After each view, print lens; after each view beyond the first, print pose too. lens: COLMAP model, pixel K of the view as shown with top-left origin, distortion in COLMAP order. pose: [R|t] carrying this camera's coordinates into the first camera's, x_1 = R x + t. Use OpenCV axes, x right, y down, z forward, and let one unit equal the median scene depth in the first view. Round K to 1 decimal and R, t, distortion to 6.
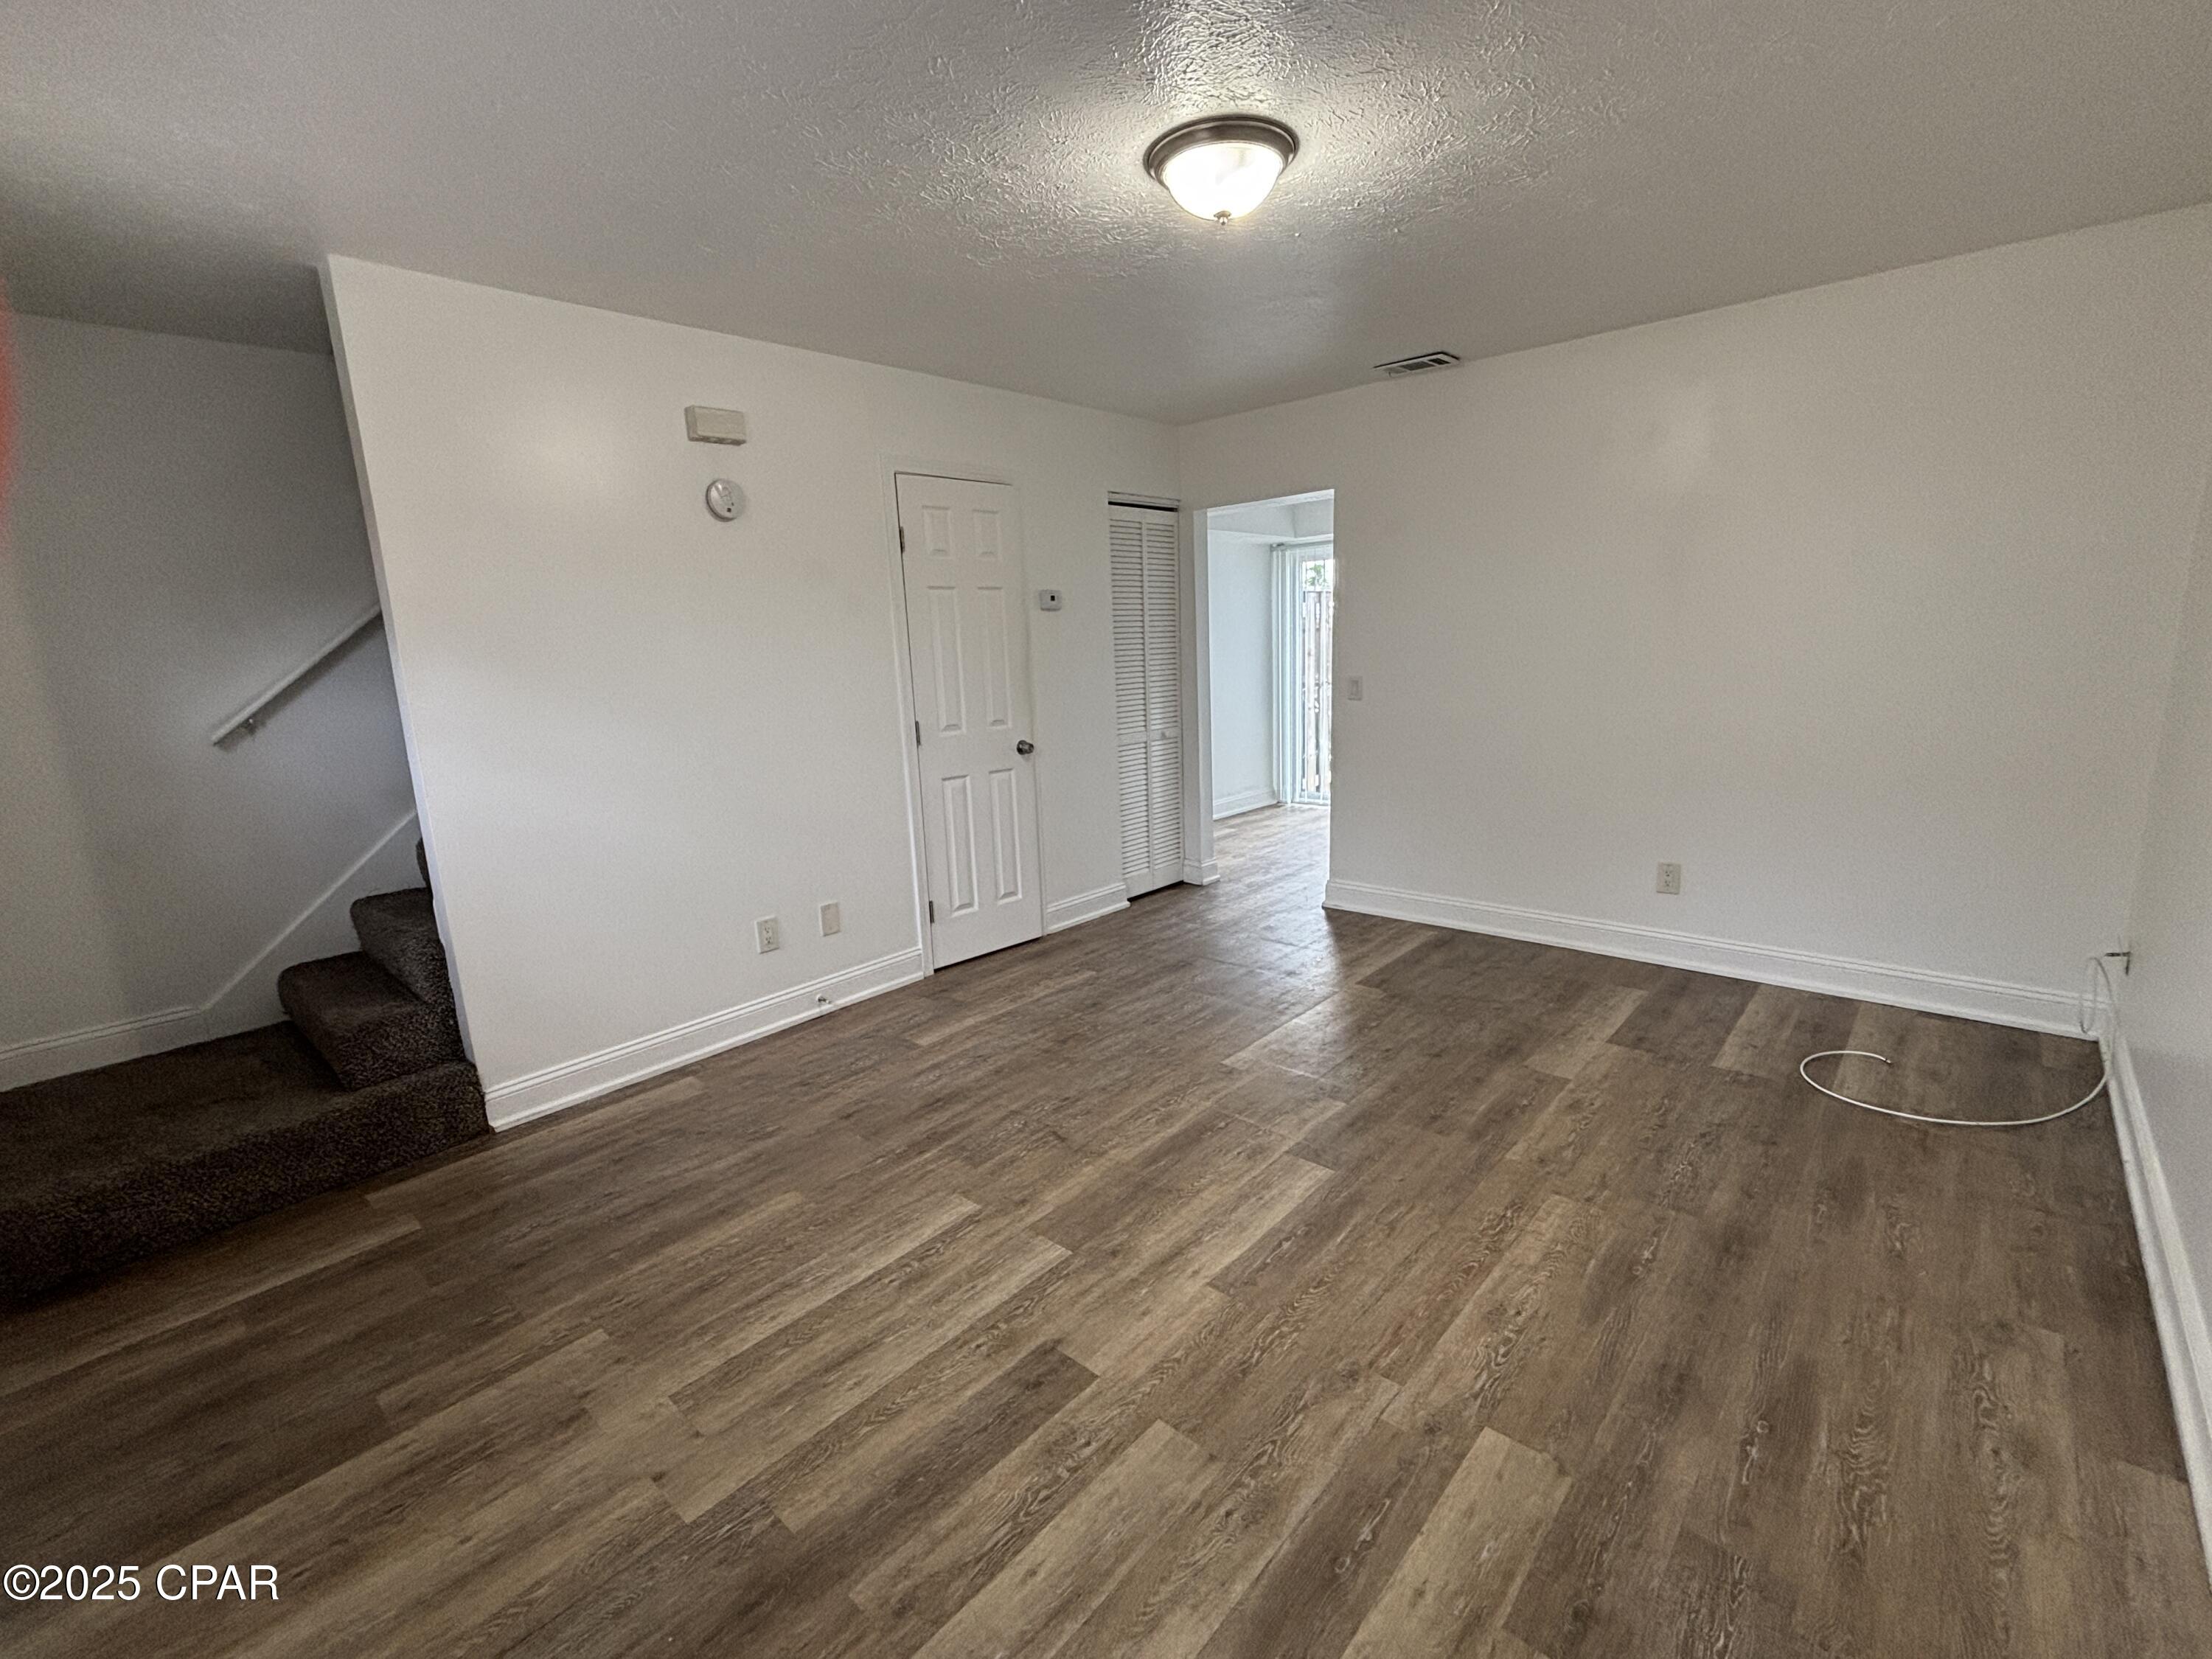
lens RADIAL K [[945.6, 0, 1106.0], [0, 945.6, 829.5], [0, 0, 1]] dist [0.001816, 0.000449]
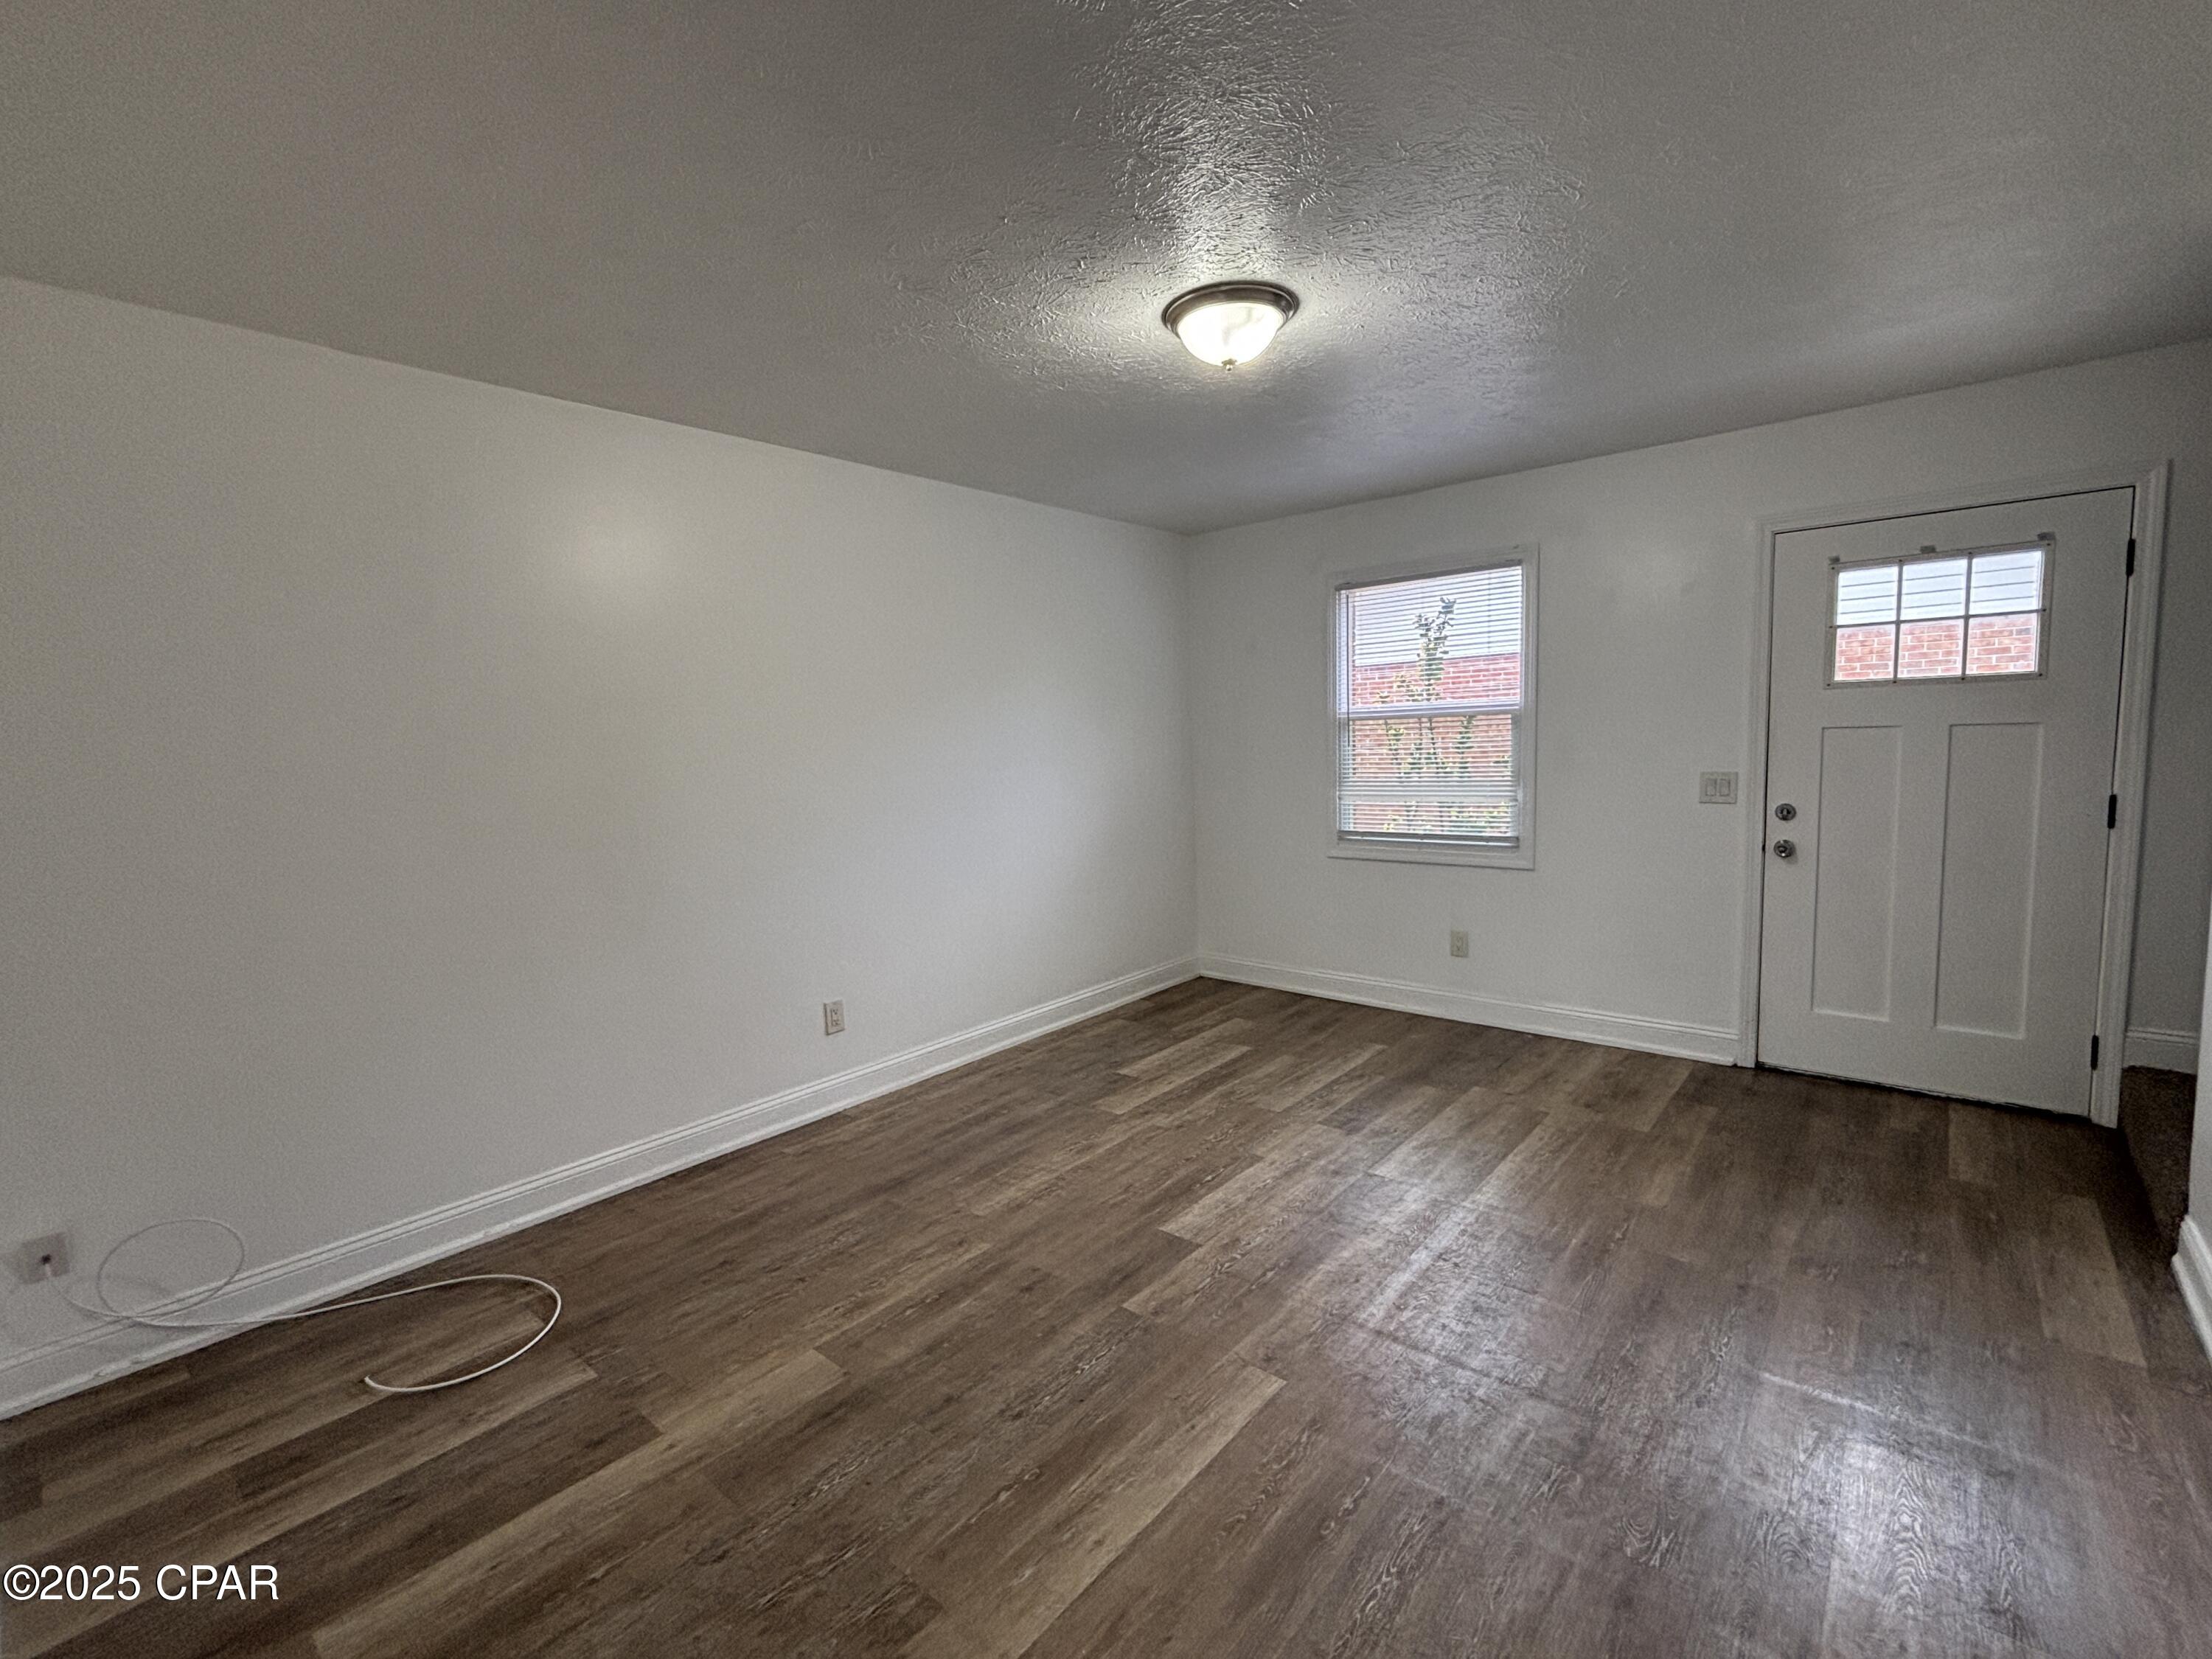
lens RADIAL K [[945.6, 0, 1106.0], [0, 945.6, 829.5], [0, 0, 1]] dist [0.001816, 0.000449]
pose [[-0.996711, 0.078956, -0.018233, 0.339922], [0.069805, 0.950854, 0.301667, -0.471492], [0.041156, 0.299402, -0.953239, 2.245666]]
